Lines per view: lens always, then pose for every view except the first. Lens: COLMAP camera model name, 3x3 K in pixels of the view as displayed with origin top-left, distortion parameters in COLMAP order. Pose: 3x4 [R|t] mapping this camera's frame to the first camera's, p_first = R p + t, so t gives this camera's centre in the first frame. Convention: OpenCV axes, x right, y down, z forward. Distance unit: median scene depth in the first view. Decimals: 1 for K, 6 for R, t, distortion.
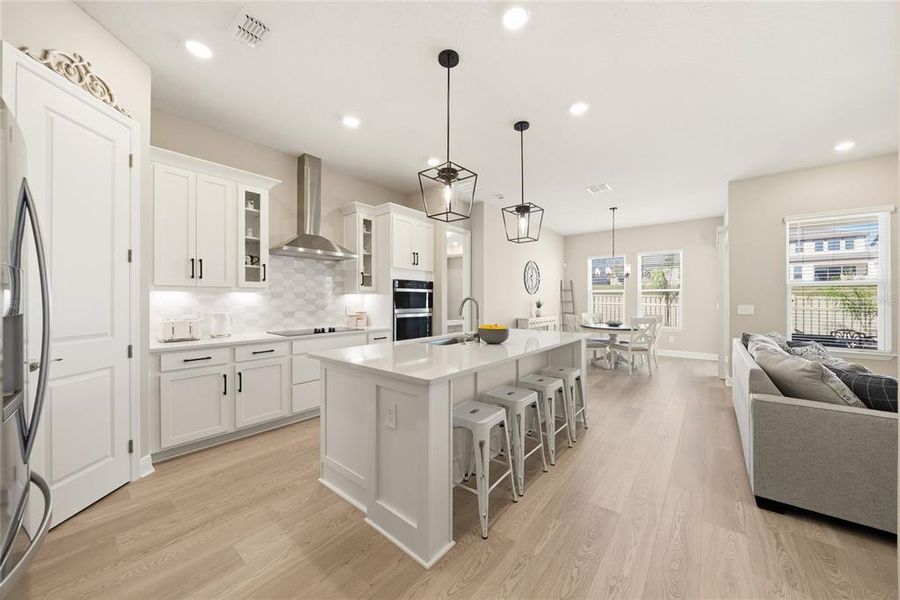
lens RADIAL K [[319.3, 0, 454.2], [0, 319.3, 302.7], [0, 0, 1]] dist [-0.005290, -0.000089]
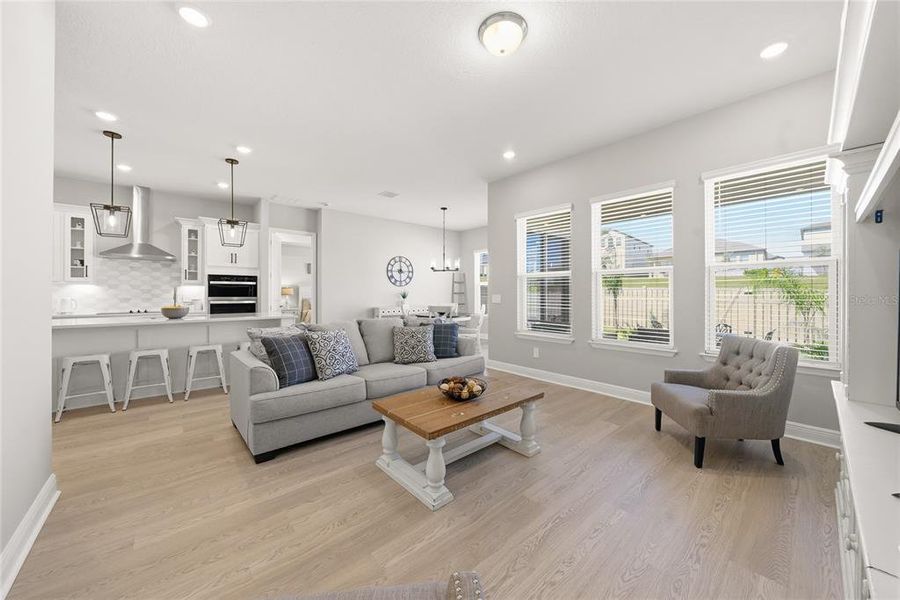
lens RADIAL K [[321.3, 0, 453.1], [0, 321.3, 294.6], [0, 0, 1]] dist [-0.014363, 0.000013]
pose [[0.986989, 0.001995, -0.160776, 1.010646], [-0.002895, 0.999981, -0.005366, 0.013301], [0.160762, 0.005762, 0.986976, -0.125729]]
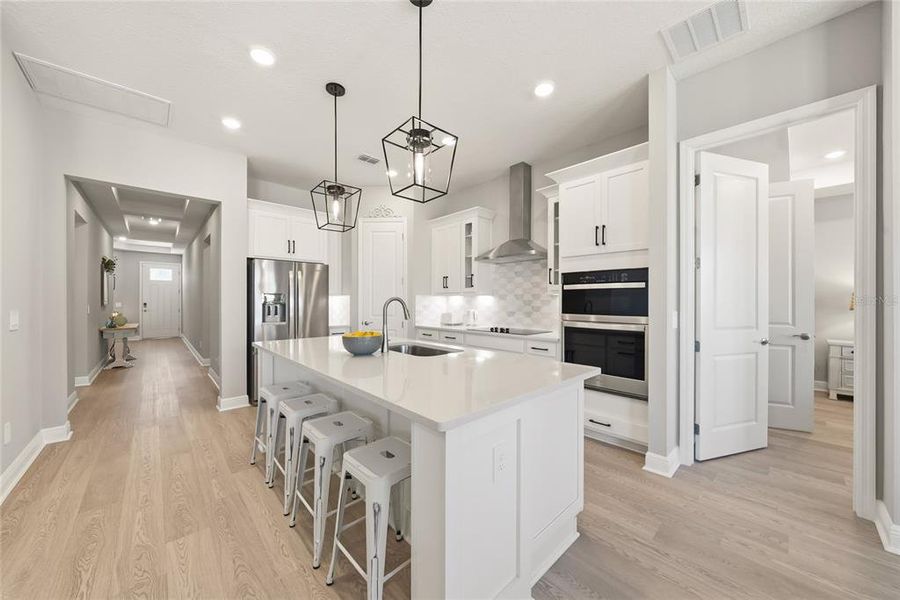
lens RADIAL K [[327.6, 0, 446.2], [0, 327.6, 299.1], [0, 0, 1]] dist [0.000042, -0.000120]
pose [[-0.158572, -0.006270, -0.987327, 0.592845], [-0.011878, 0.999920, -0.004442, -0.007318], [0.987276, 0.011023, -0.158634, 0.856758]]
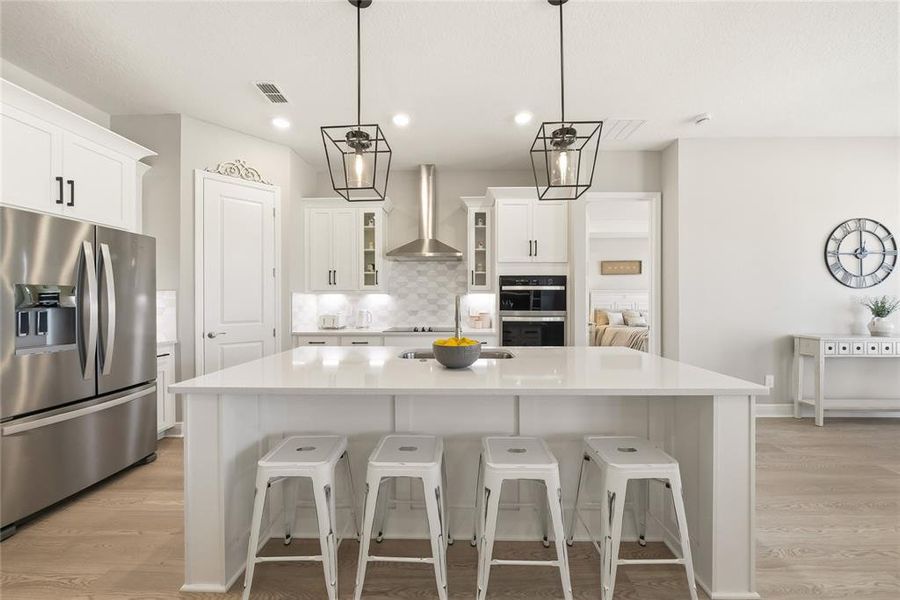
lens RADIAL K [[319.3, 0, 454.2], [0, 319.3, 302.7], [0, 0, 1]] dist [-0.005290, -0.000089]
pose [[0.613248, 0.006334, -0.789865, 0.410693], [-0.006014, 0.999976, 0.003350, -0.003664], [0.789867, 0.002696, 0.613272, 0.381014]]
